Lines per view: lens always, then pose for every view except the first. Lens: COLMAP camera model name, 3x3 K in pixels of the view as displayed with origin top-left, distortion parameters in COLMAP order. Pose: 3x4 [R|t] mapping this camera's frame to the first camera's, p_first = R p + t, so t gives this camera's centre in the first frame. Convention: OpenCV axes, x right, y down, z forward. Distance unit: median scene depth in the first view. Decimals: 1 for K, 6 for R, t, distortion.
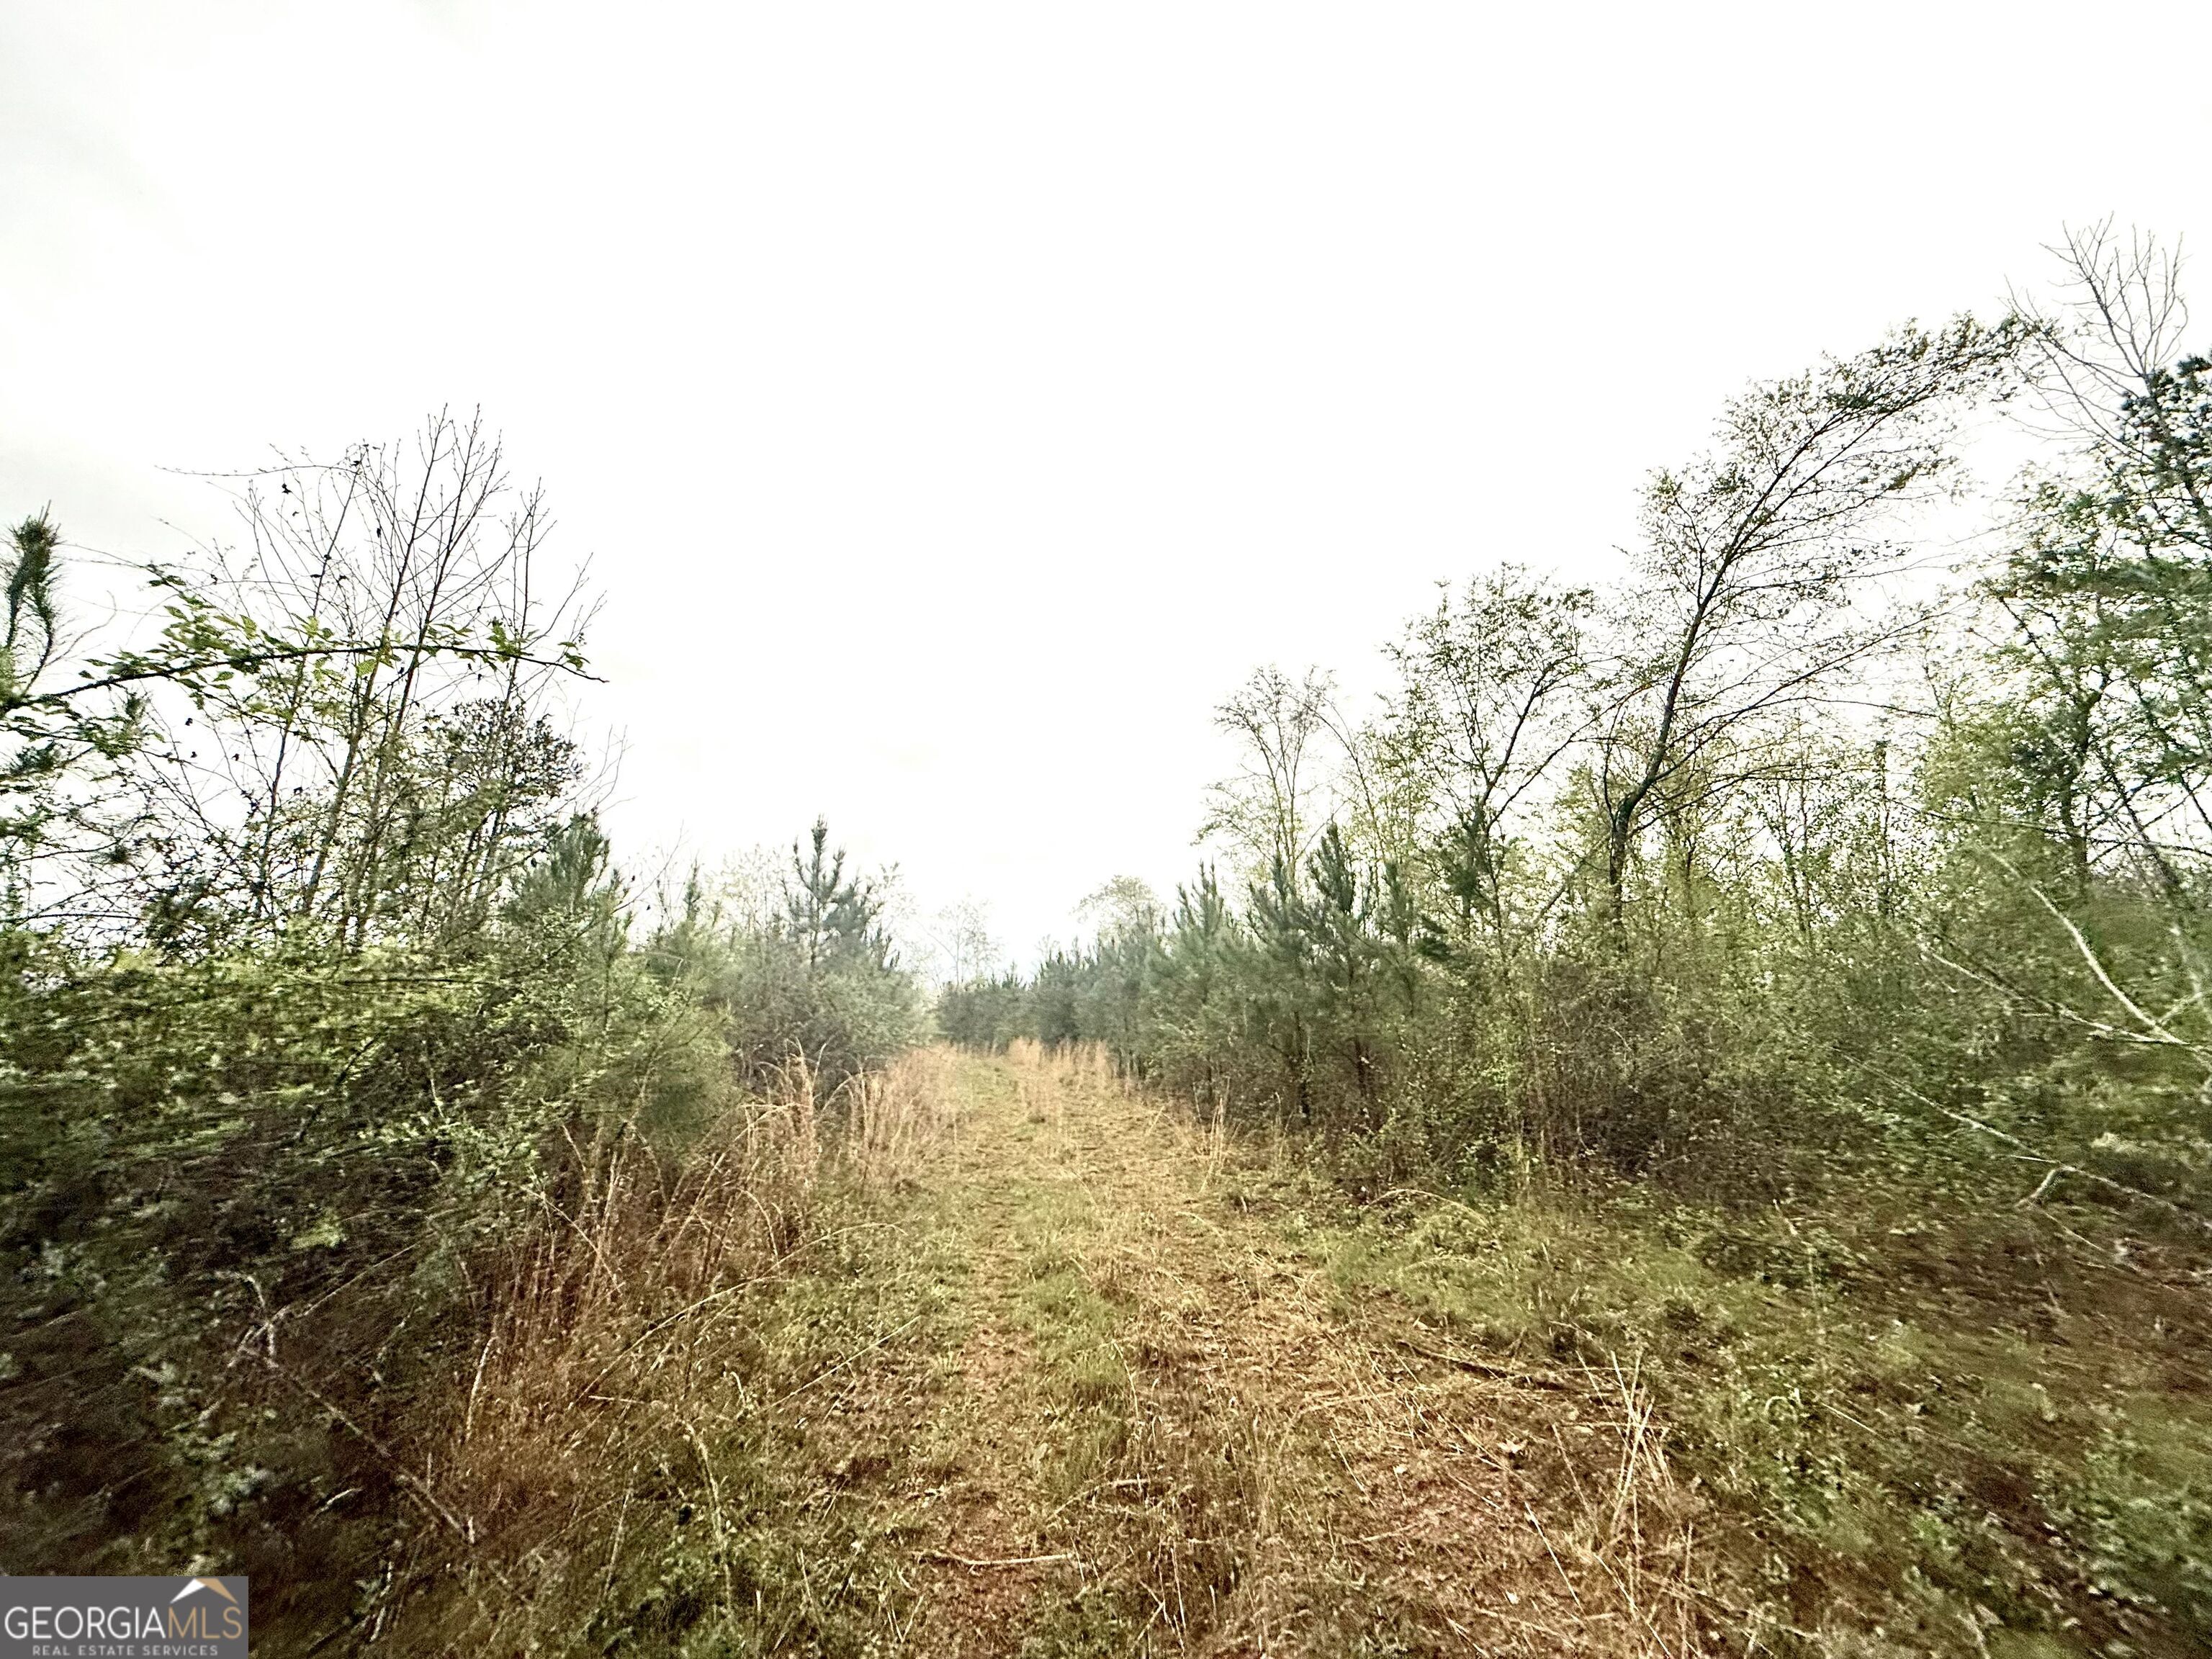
lens RADIAL K [[877.7, 0, 1097.0], [0, 877.7, 828.8], [0, 0, 1]] dist [-0.001402, -0.000491]
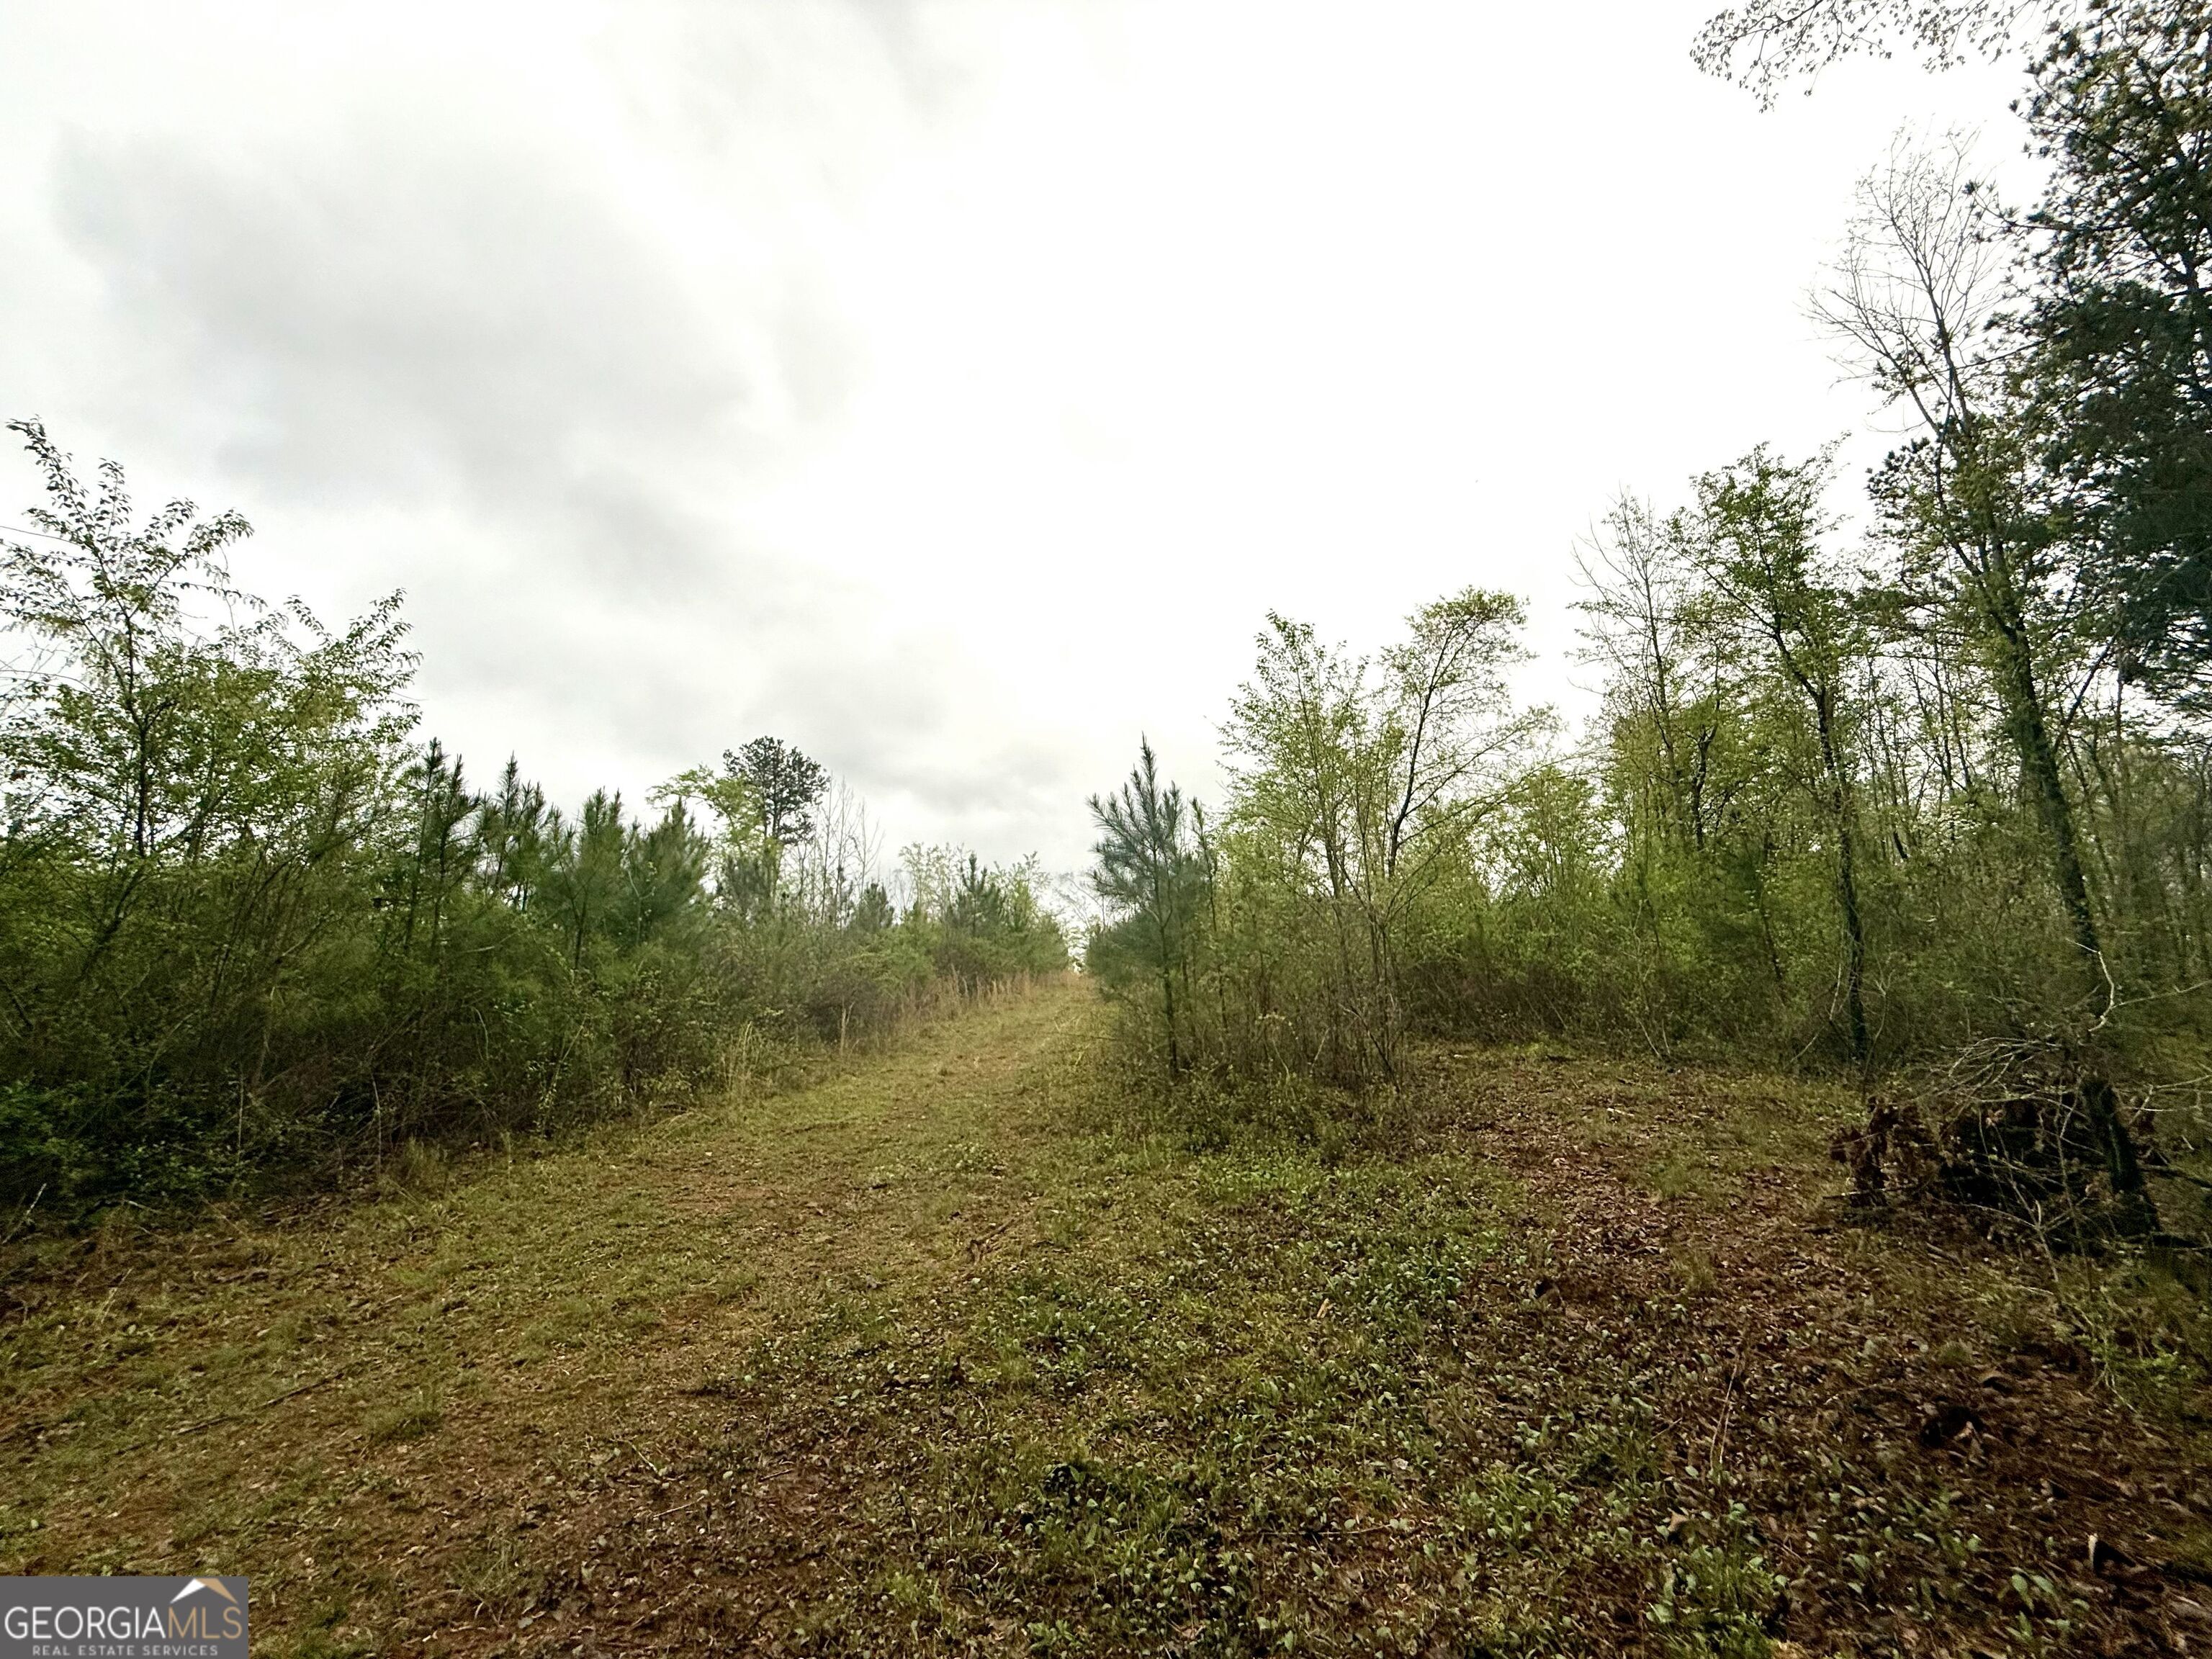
lens RADIAL K [[877.7, 0, 1097.0], [0, 877.7, 828.8], [0, 0, 1]] dist [-0.001402, -0.000491]
pose [[0.976018, -0.057012, -0.210091, 0.351922], [0.072409, 0.995167, 0.066333, -0.169854], [0.205294, -0.079955, 0.975429, -0.801195]]
